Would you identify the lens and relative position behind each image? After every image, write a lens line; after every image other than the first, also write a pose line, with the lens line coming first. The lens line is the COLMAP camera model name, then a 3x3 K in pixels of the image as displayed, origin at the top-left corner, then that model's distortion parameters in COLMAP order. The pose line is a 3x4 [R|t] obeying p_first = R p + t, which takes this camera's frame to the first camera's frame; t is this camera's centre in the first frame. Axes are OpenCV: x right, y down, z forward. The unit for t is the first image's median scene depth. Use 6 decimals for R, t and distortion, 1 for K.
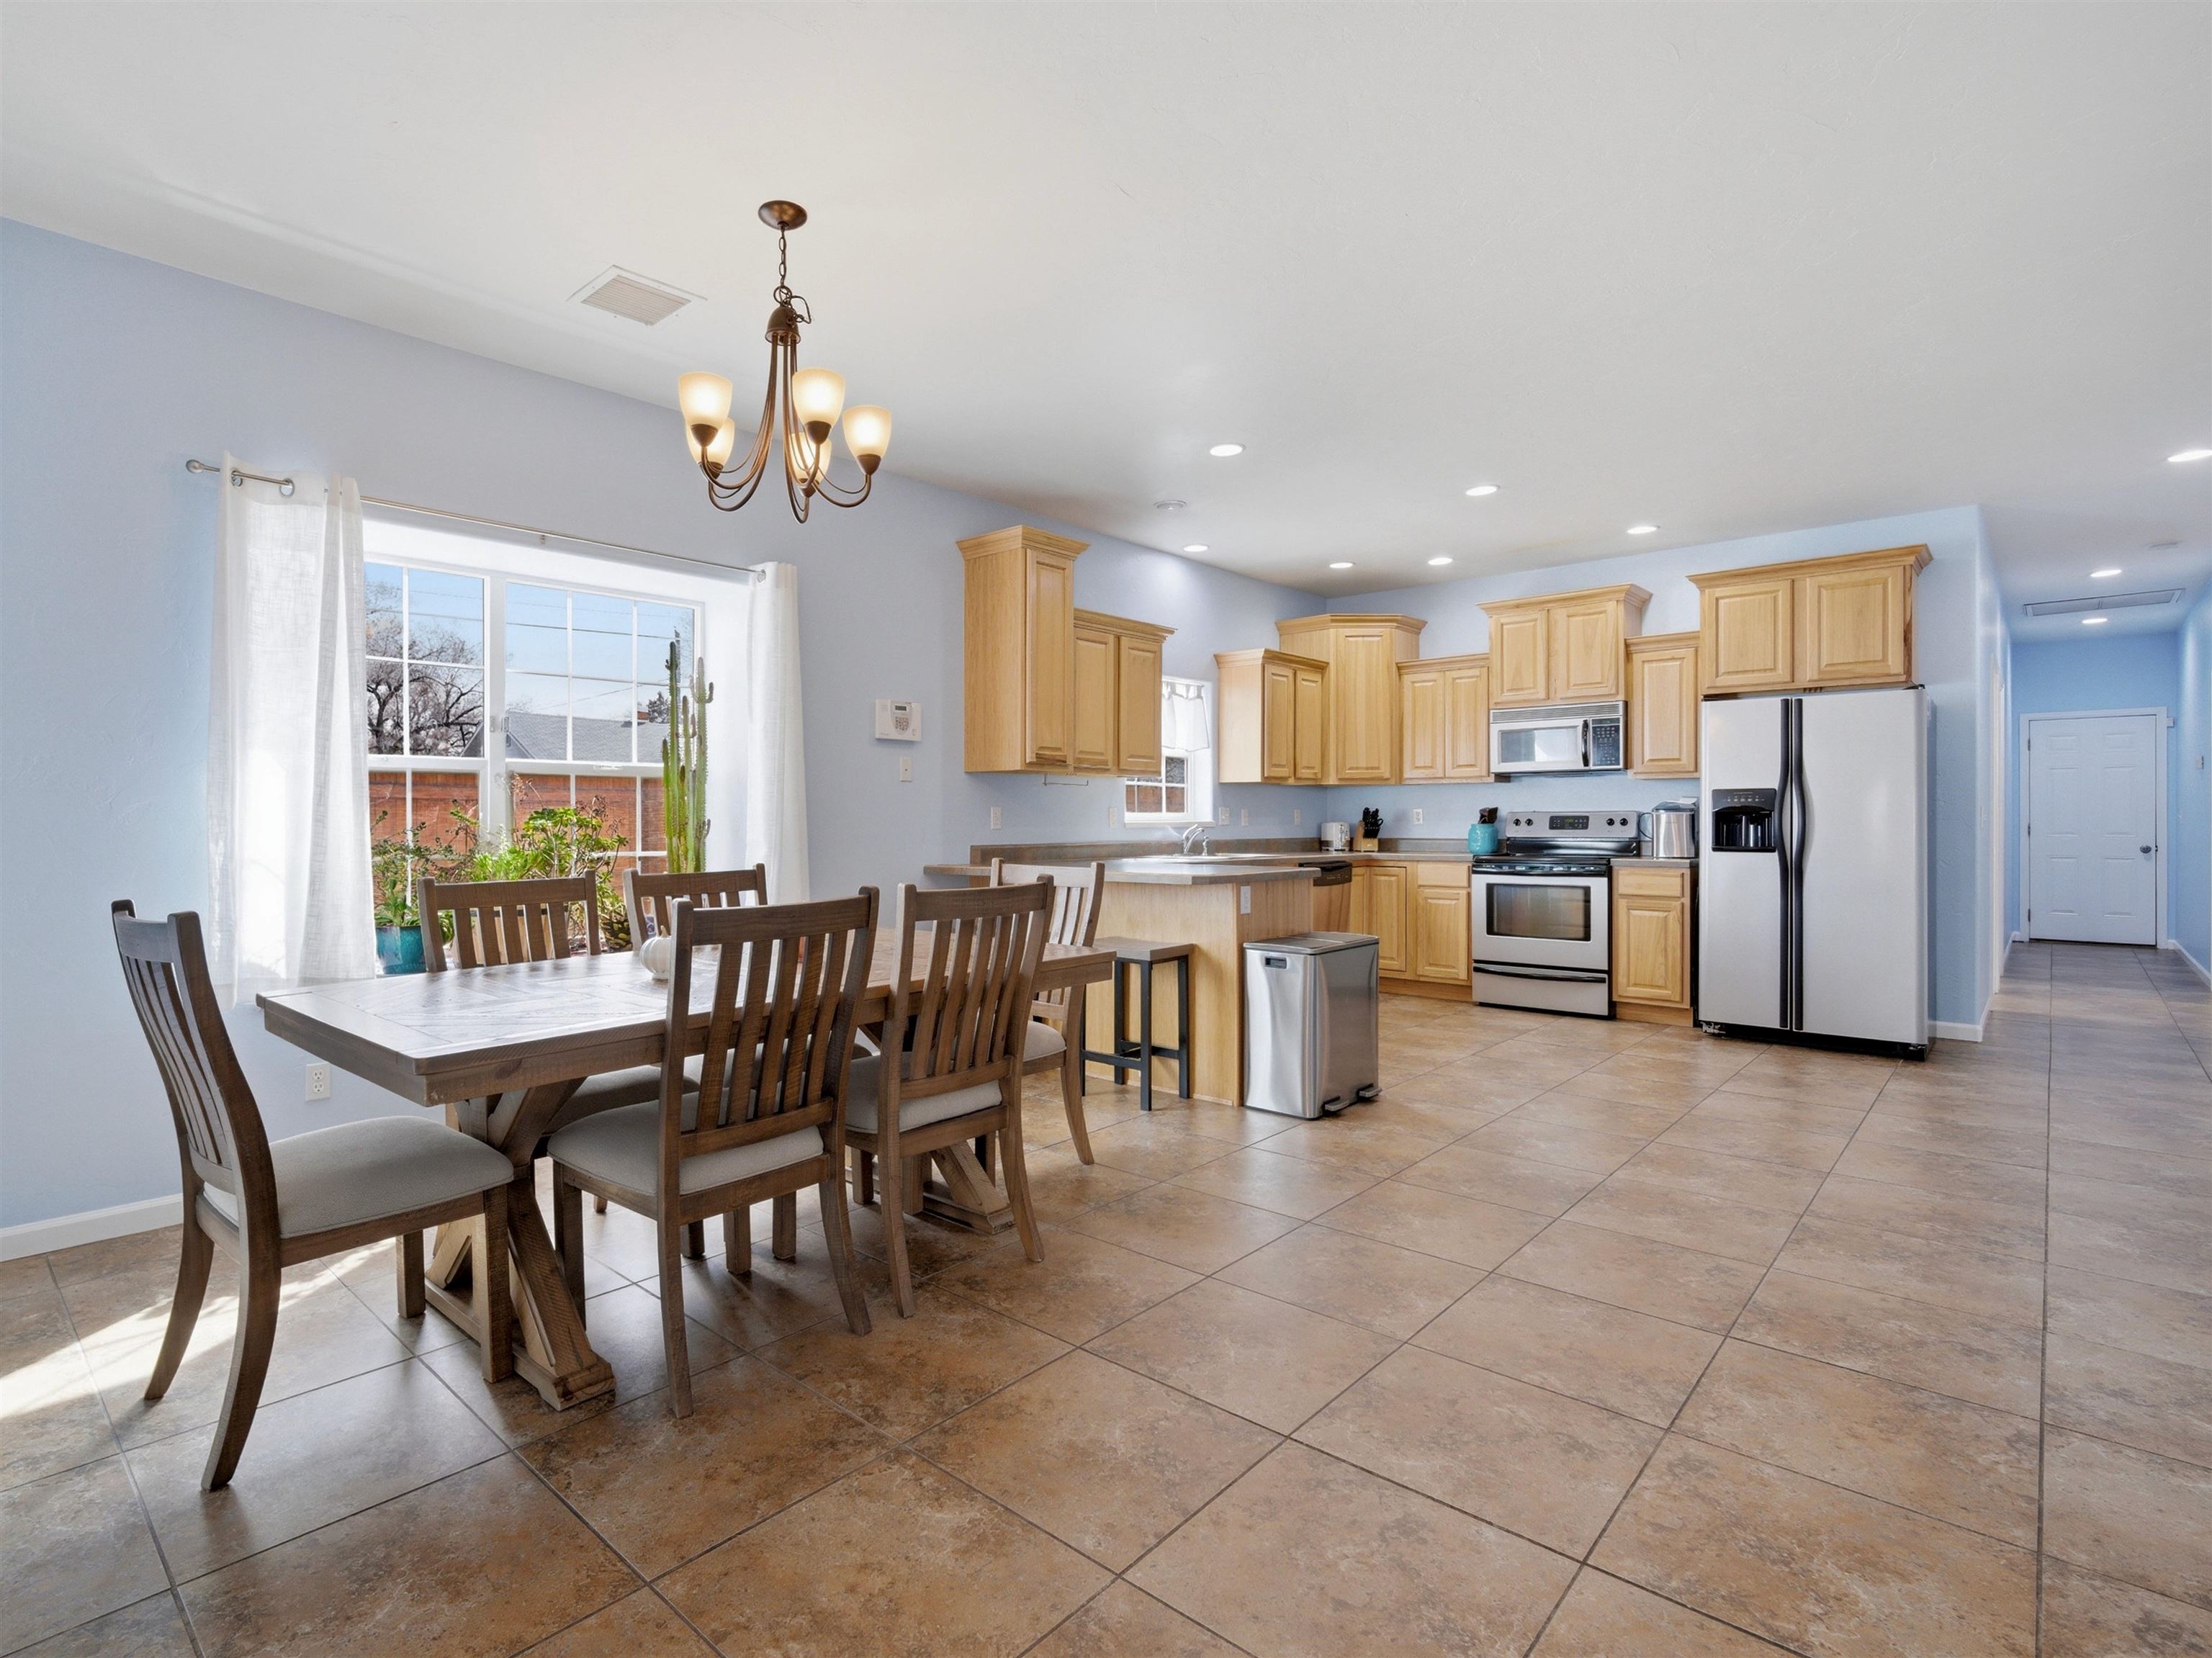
lens RADIAL K [[1103.4, 0, 999.7], [0, 1103.4, 817.4], [0, 0, 1]] dist [-0.003819, -0.001272]
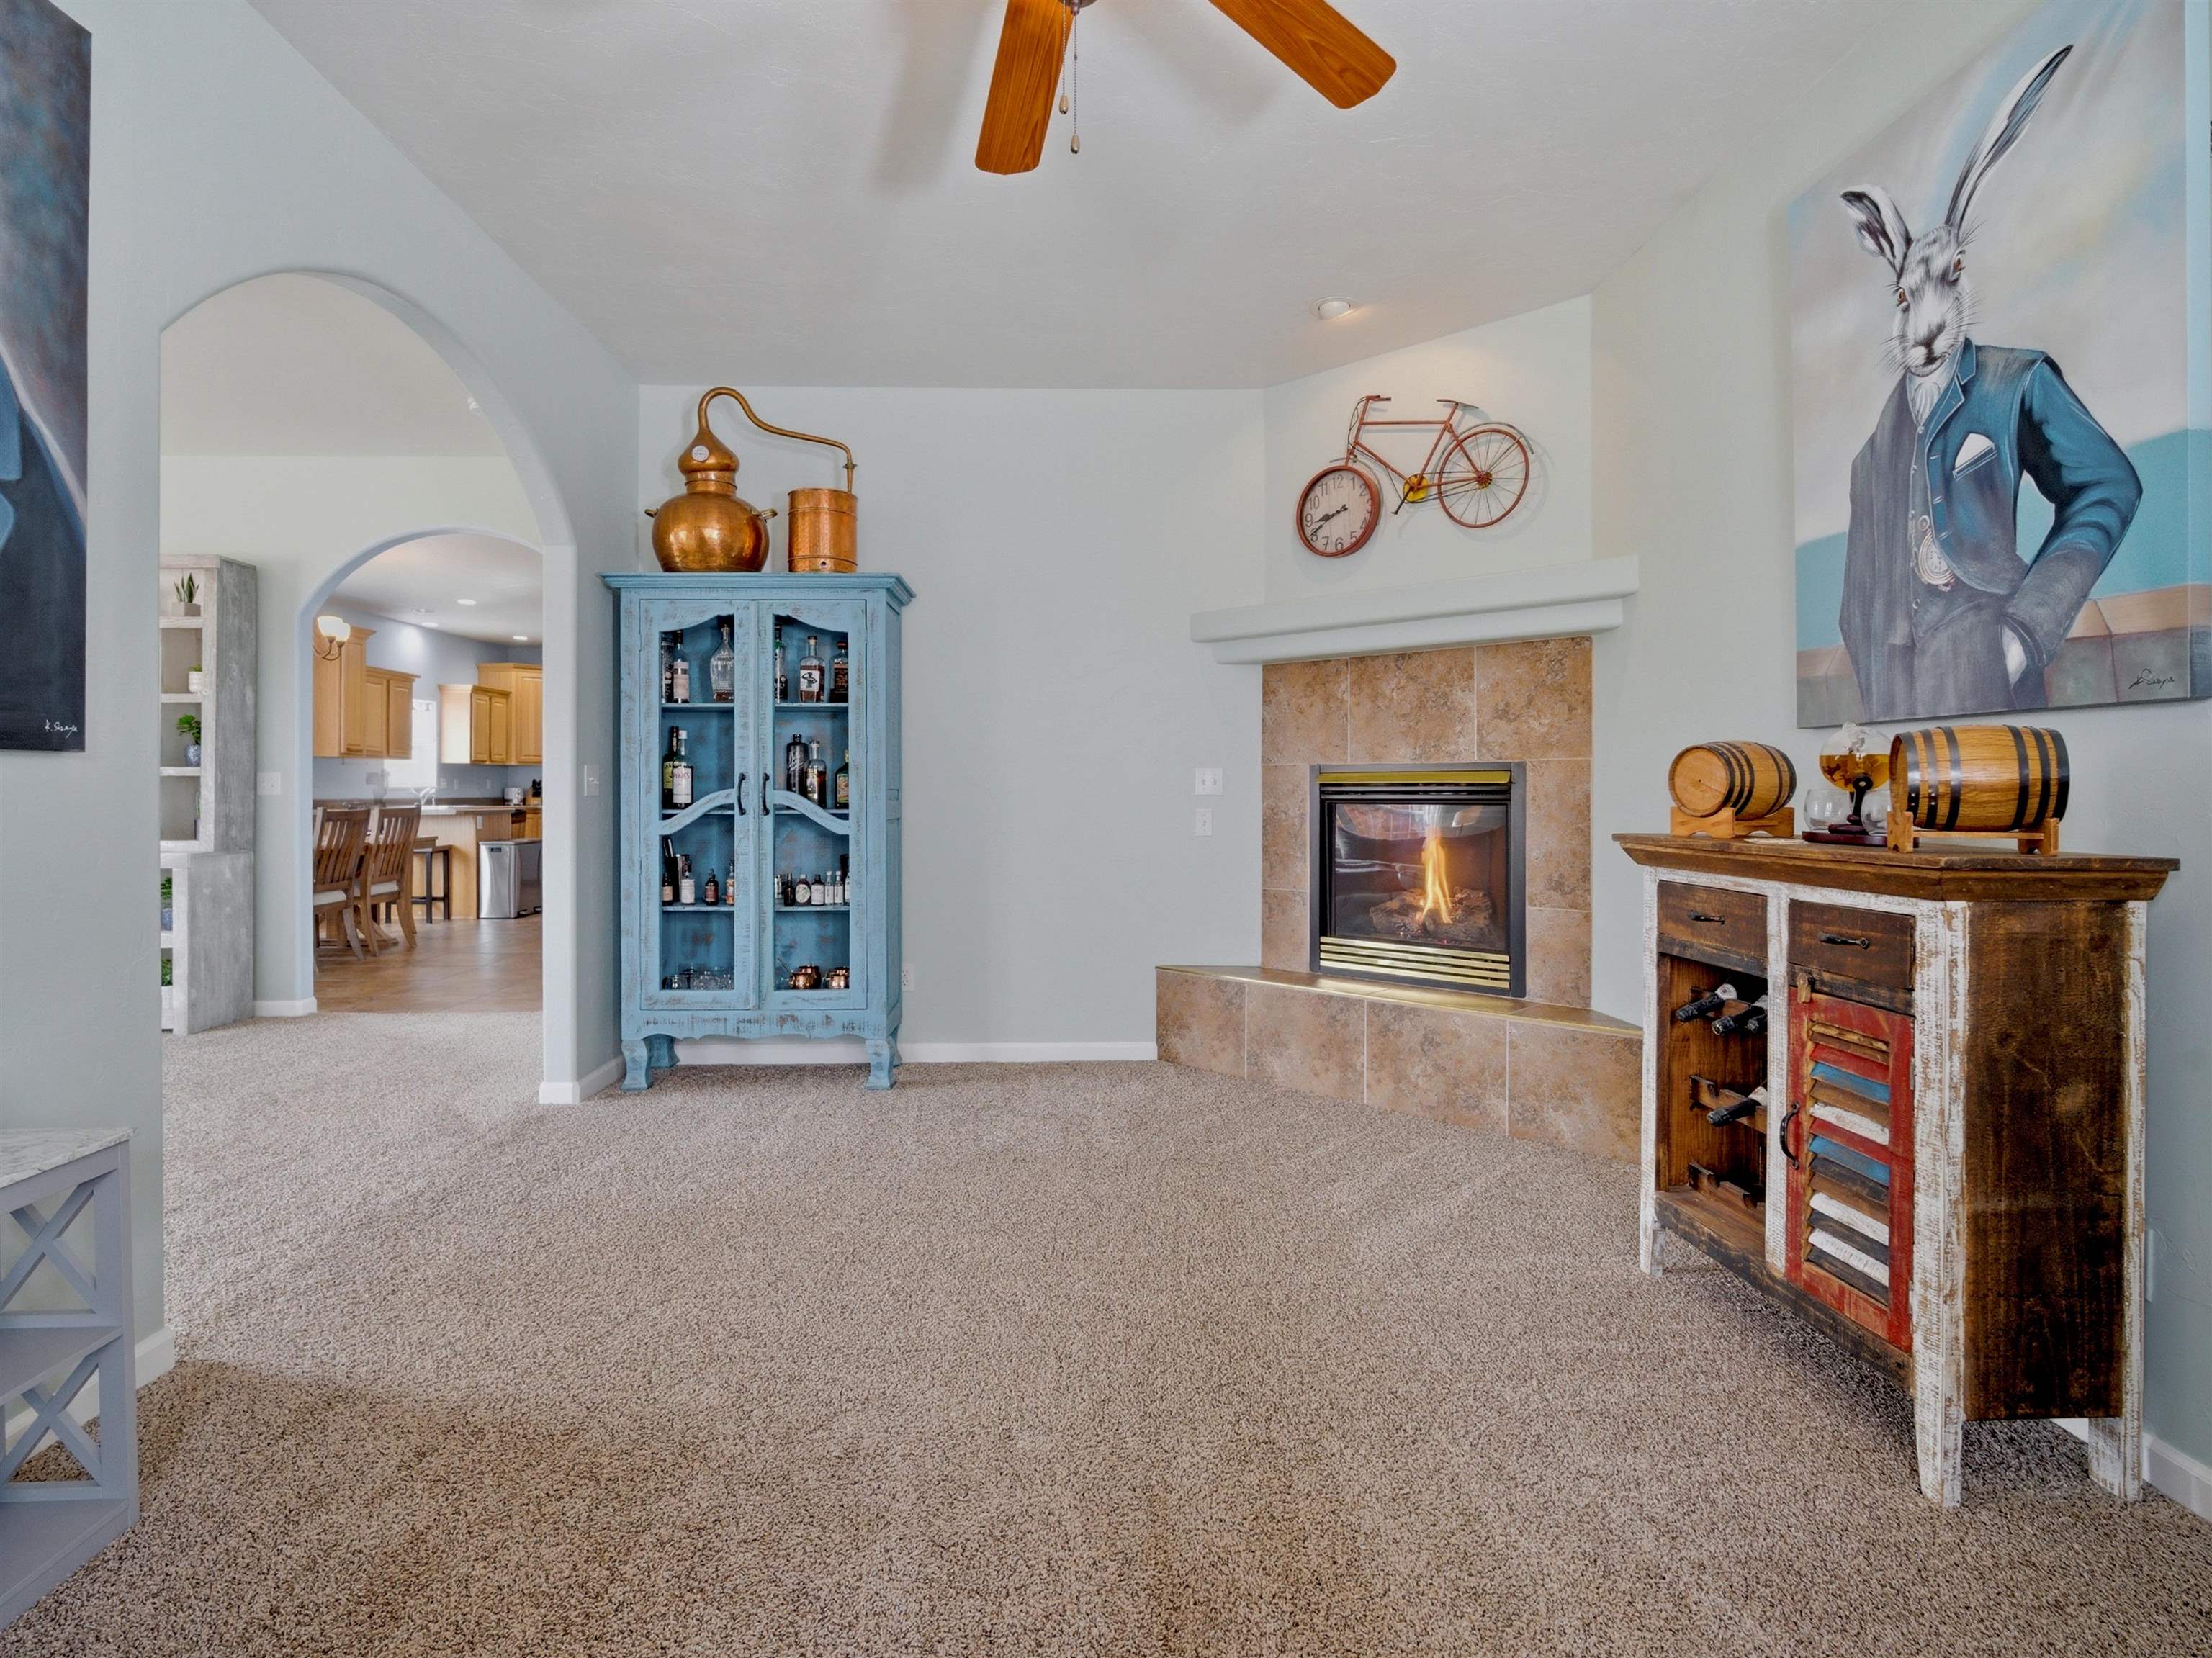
lens RADIAL K [[1107.2, 0, 1072.5], [0, 1107.2, 790.0], [0, 0, 1]] dist [-0.001595, 0.000317]
pose [[0.705892, 0.000746, 0.708319, -0.328994], [-0.000880, 1.000000, -0.000176, 0.009053], [-0.708319, -0.000499, 0.705892, -0.895318]]
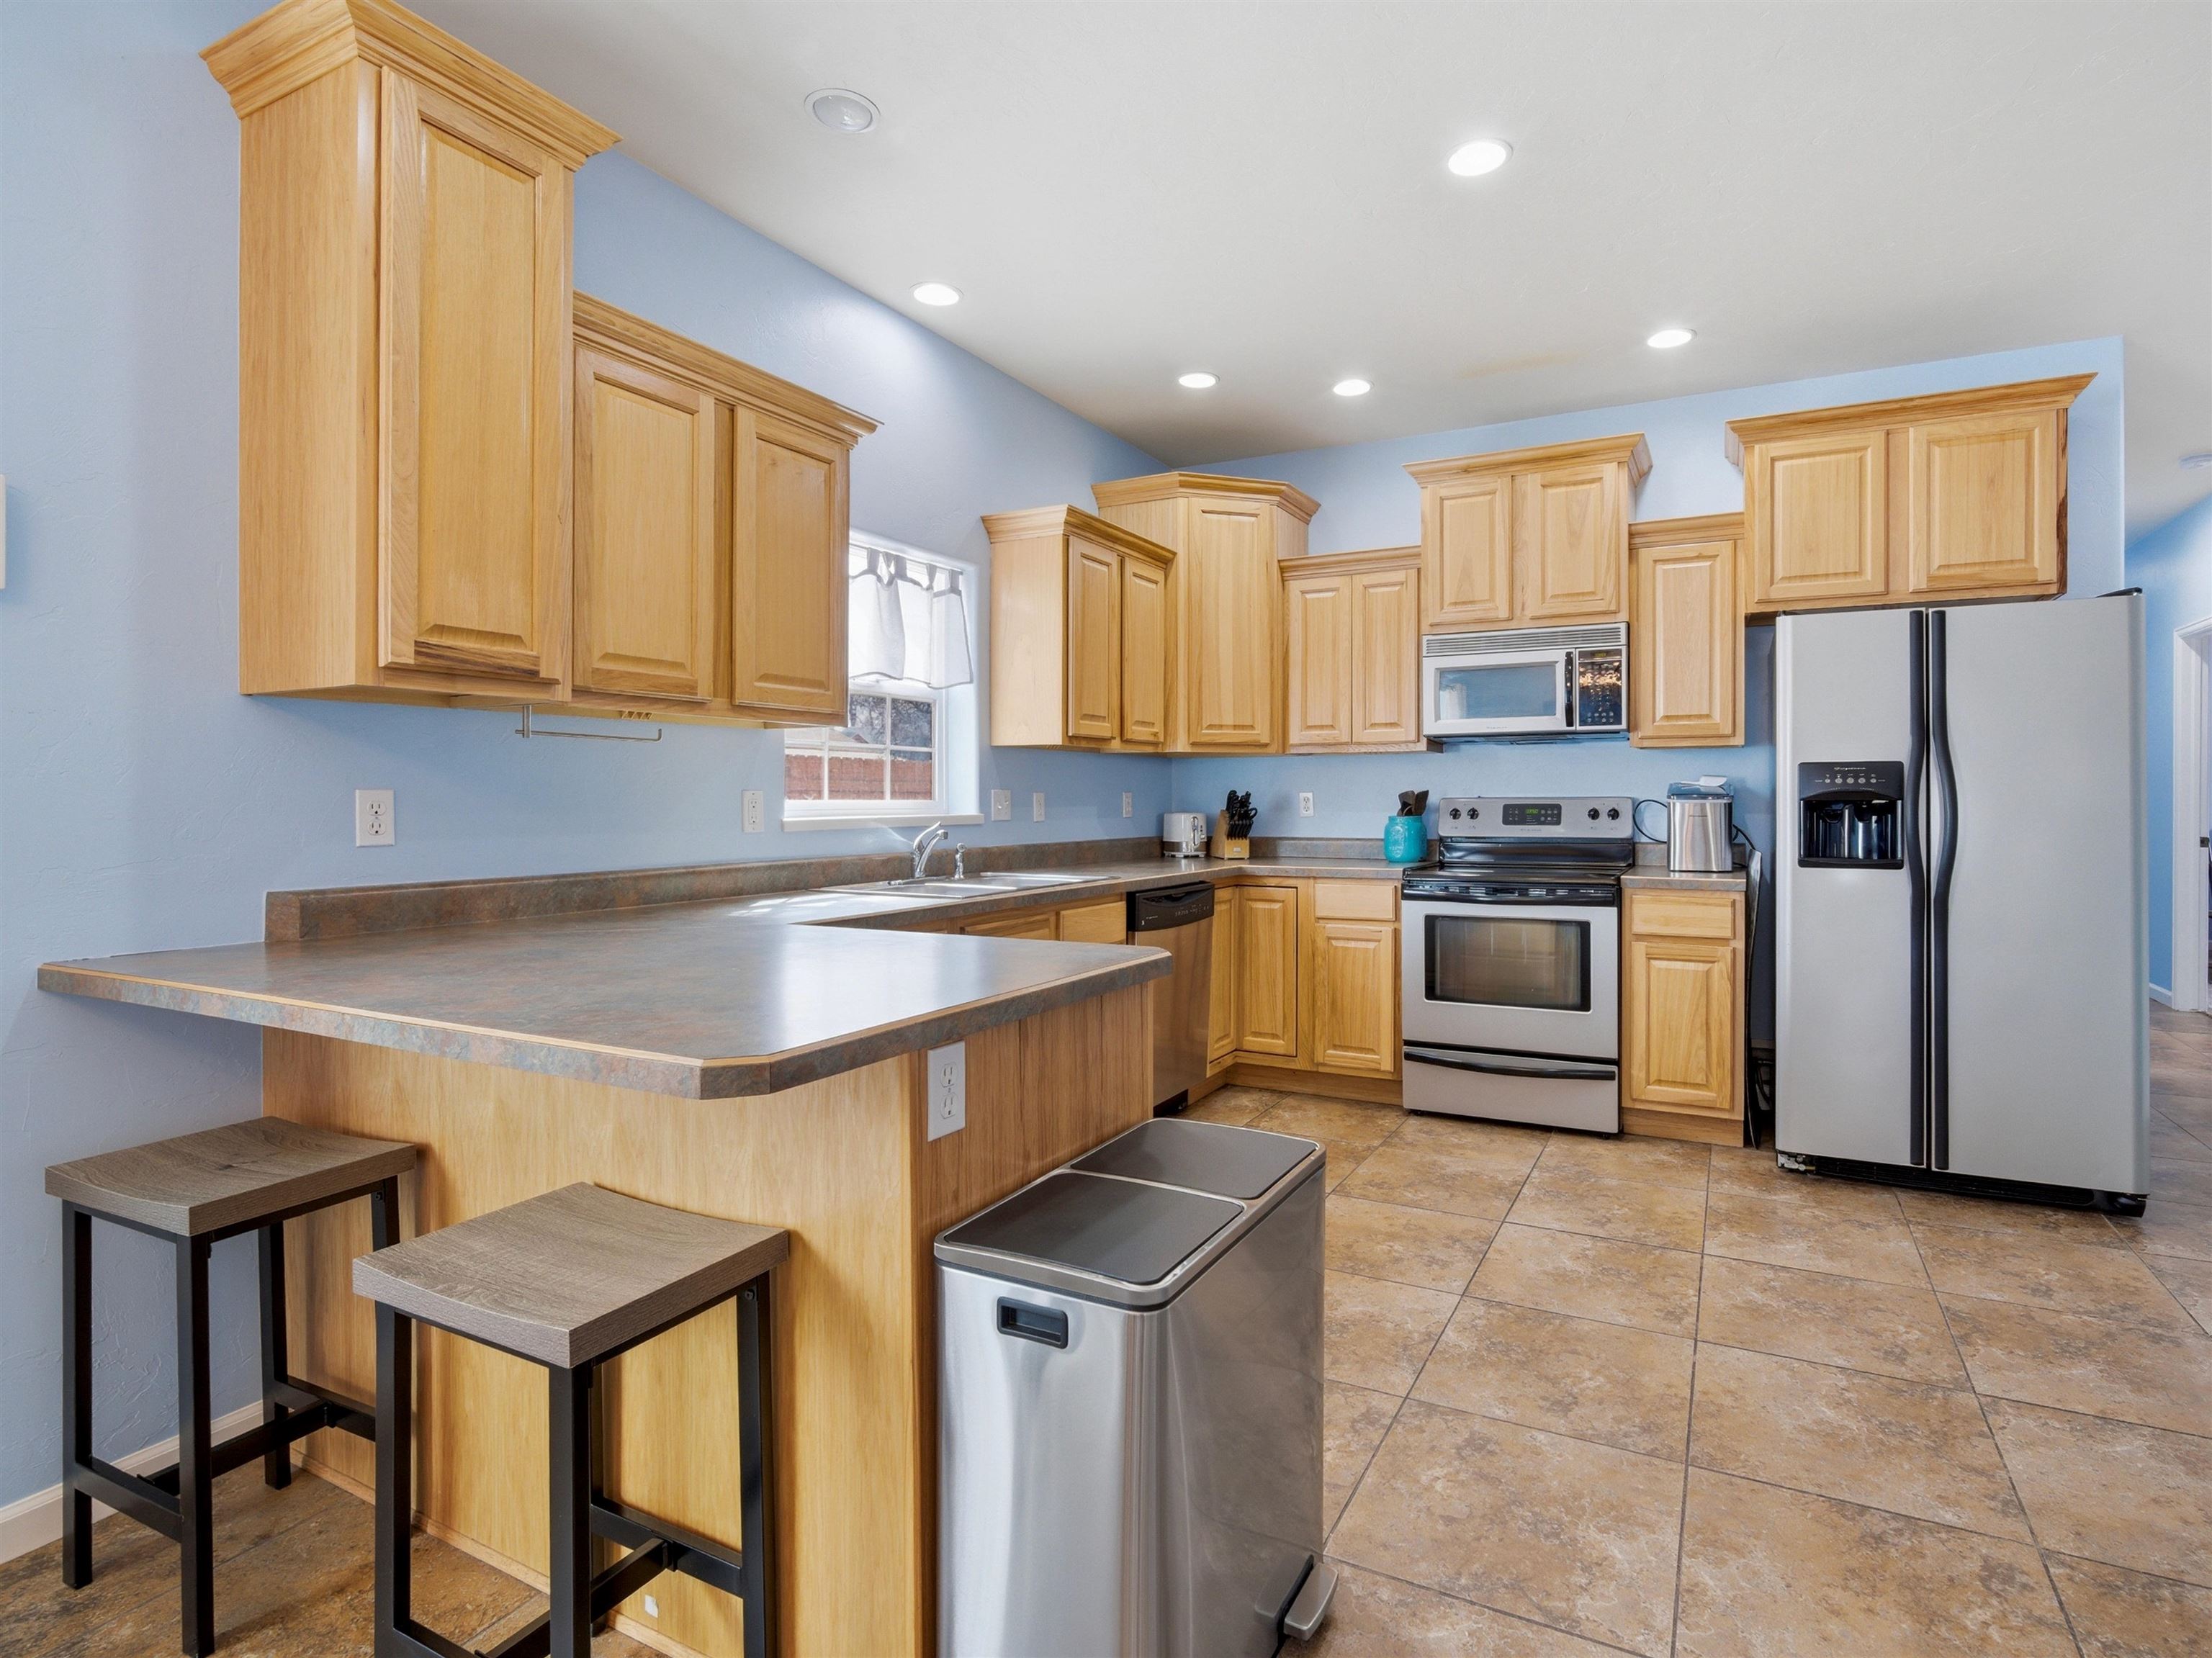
lens RADIAL K [[1133.7, 0, 1192.9], [0, 1133.7, 795.7], [0, 0, 1]] dist [-0.003864, -0.000642]
pose [[0.950664, 0.000730, 0.310223, 0.126967], [-0.000324, 0.999999, -0.001361, -0.005660], [-0.310224, 0.001194, 0.950663, 0.451538]]
